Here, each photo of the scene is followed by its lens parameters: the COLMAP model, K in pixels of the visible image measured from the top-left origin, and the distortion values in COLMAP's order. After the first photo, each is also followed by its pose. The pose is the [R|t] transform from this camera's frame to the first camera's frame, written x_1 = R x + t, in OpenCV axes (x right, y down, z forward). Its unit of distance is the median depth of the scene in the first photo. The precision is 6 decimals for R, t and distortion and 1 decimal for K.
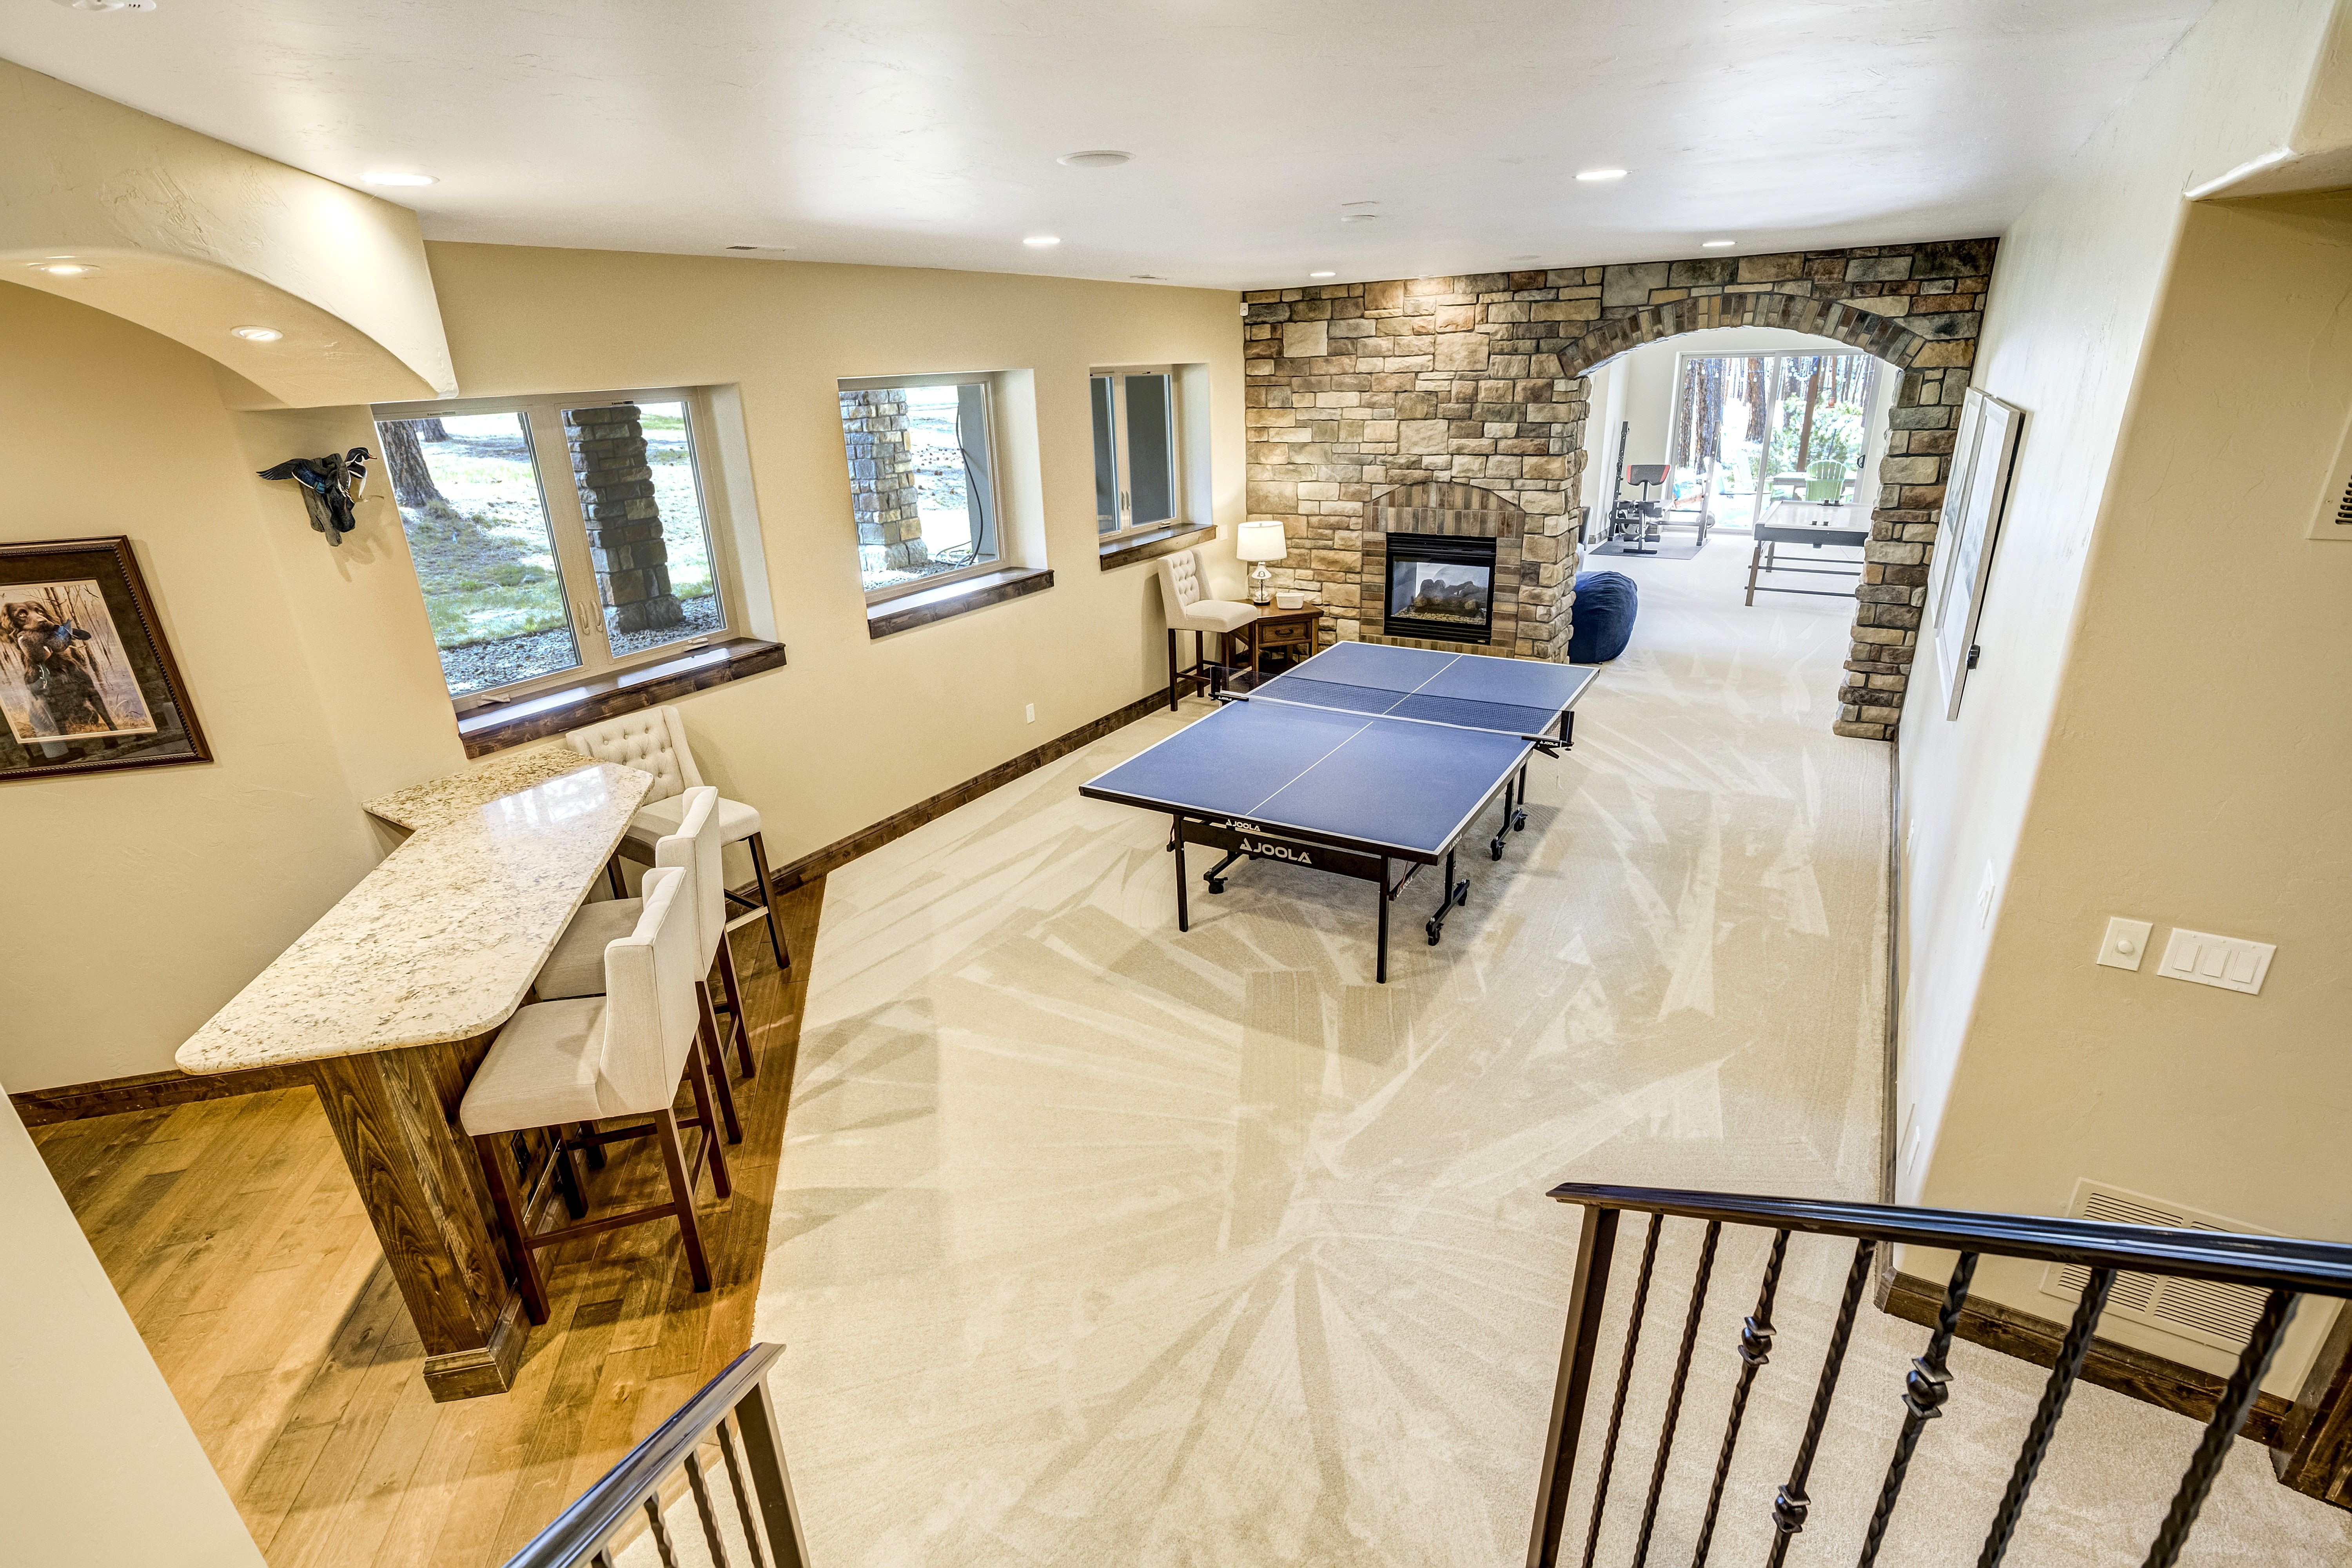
lens RADIAL K [[1110.9, 0, 1170.3], [0, 1110.9, 795.2], [0, 0, 1]] dist [-0.009573, 0.000105]
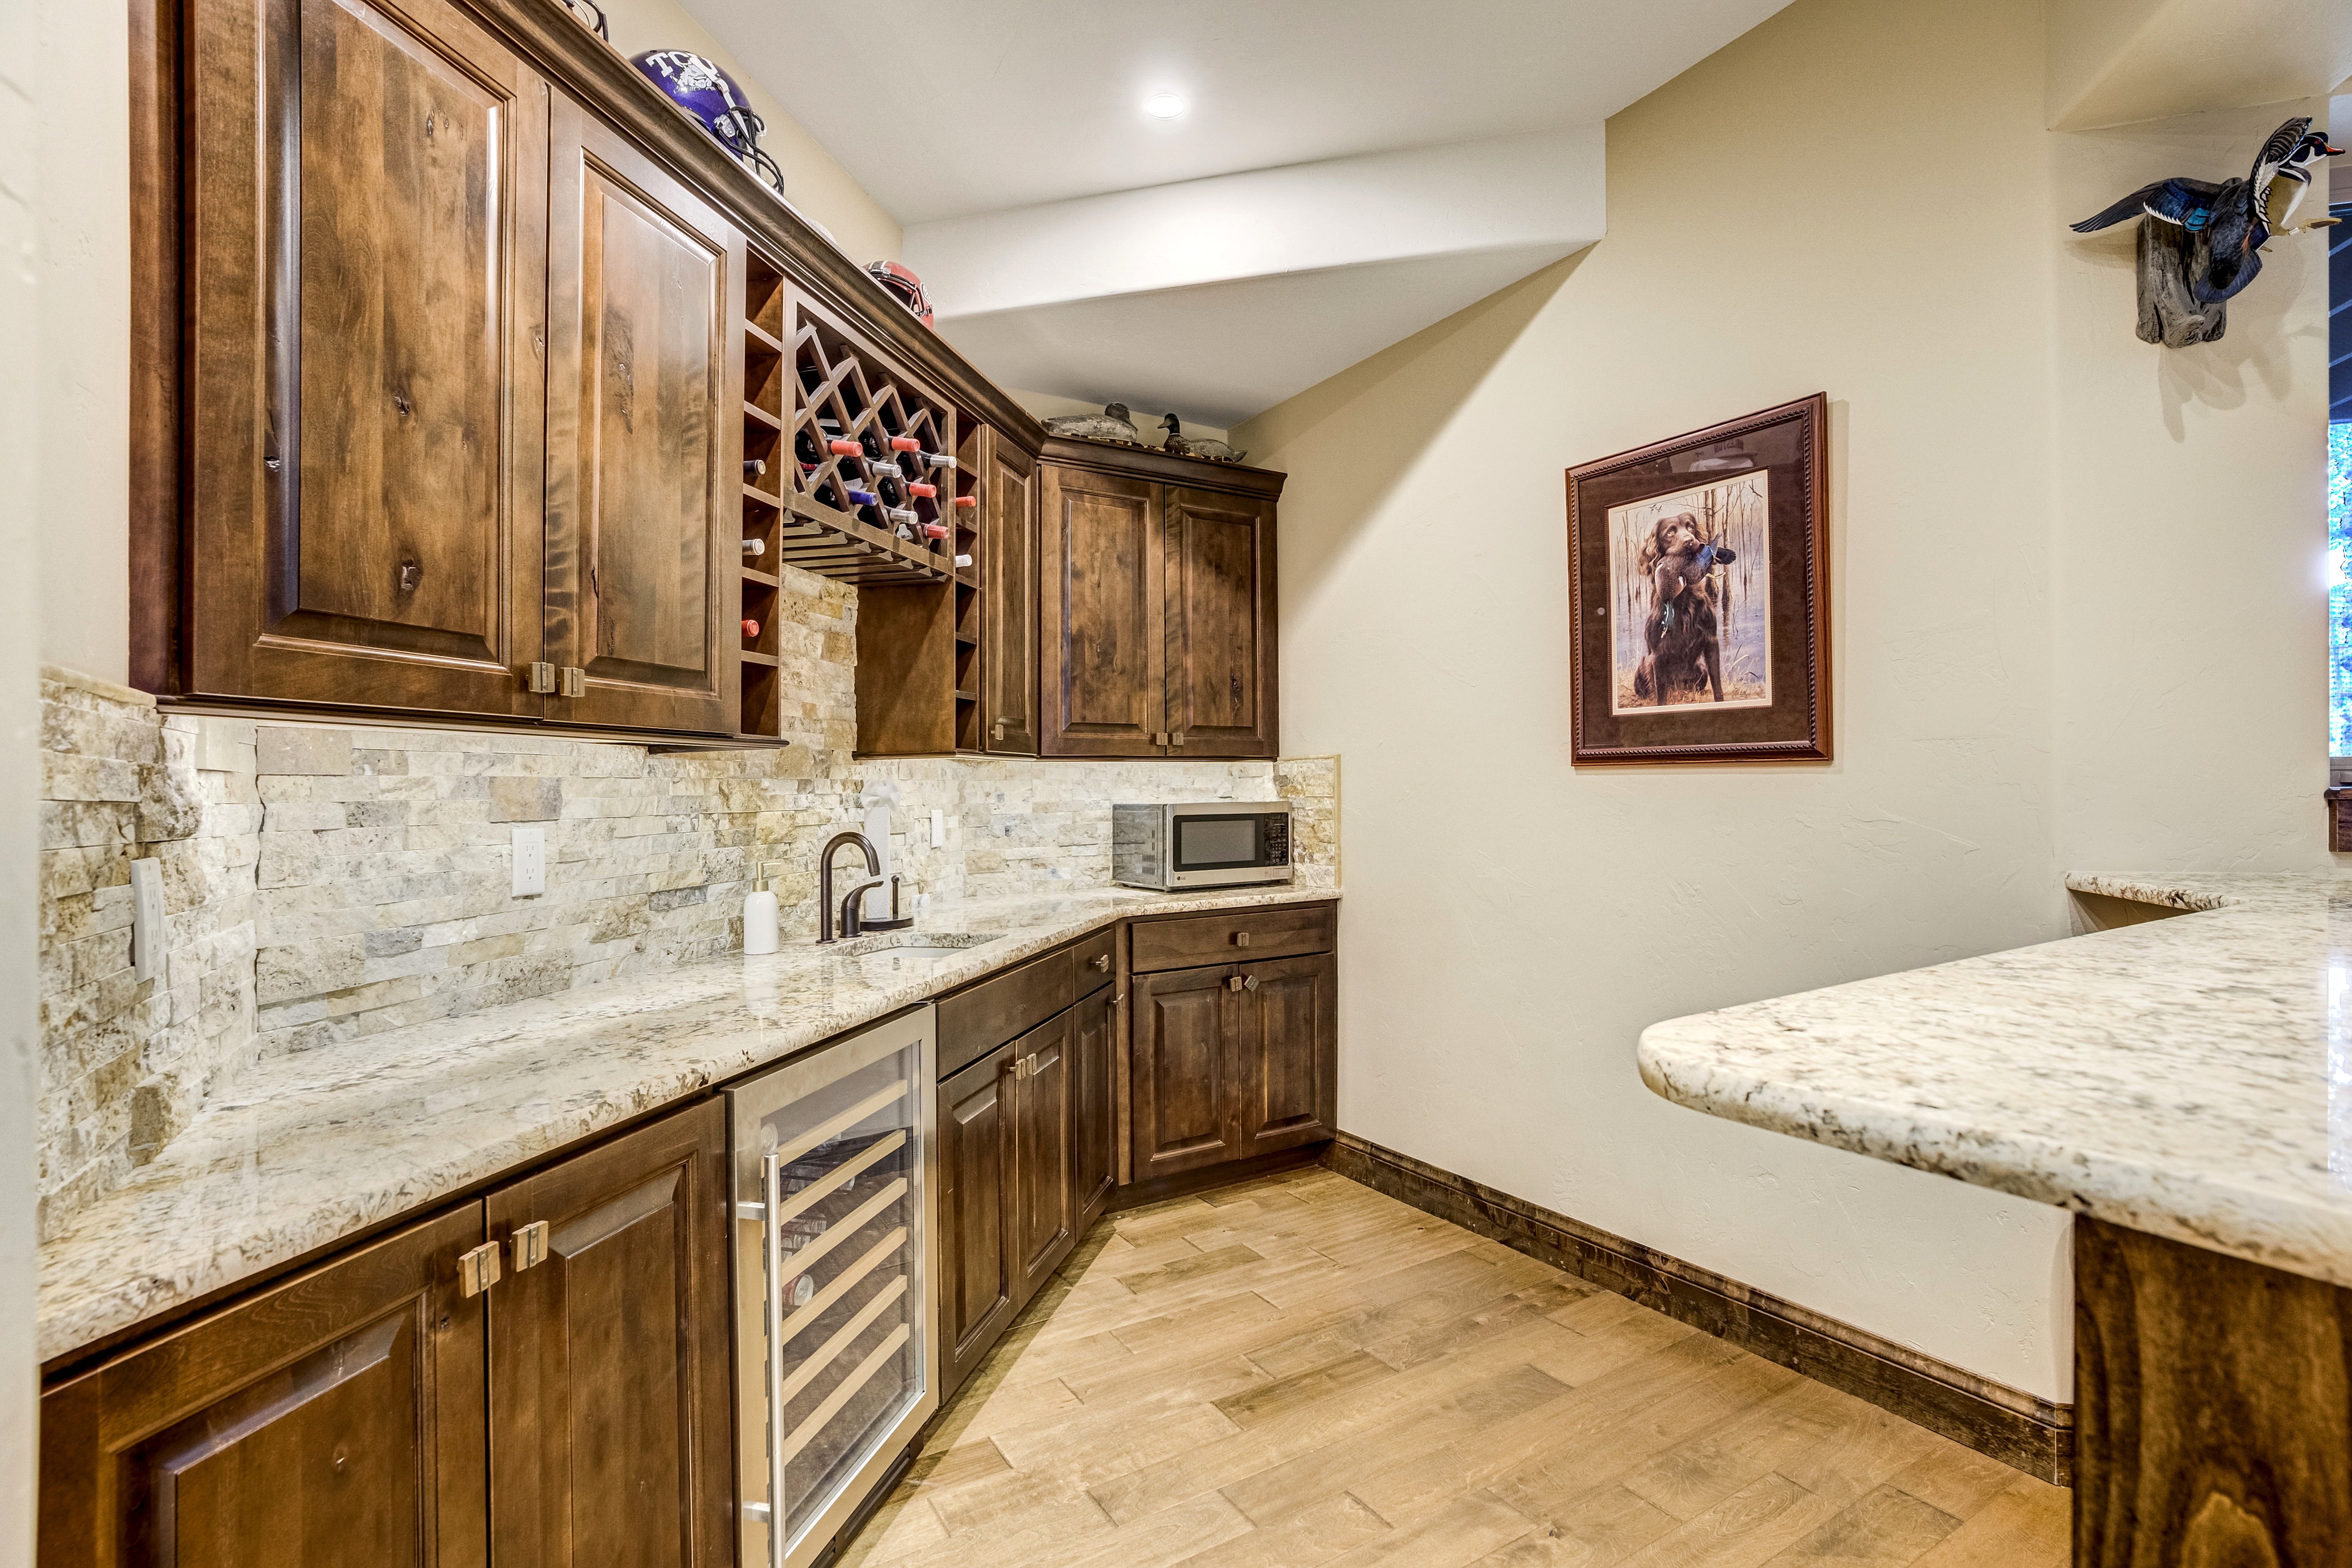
lens RADIAL K [[1110.9, 0, 1162.8], [0, 1110.9, 782.8], [0, 0, 1]] dist [-0.009573, 0.000105]
pose [[0.280393, 0.029529, -0.959431, -0.408063], [-0.368148, 0.926398, -0.079078, 0.167667], [0.886480, 0.375386, 0.270626, 0.540440]]
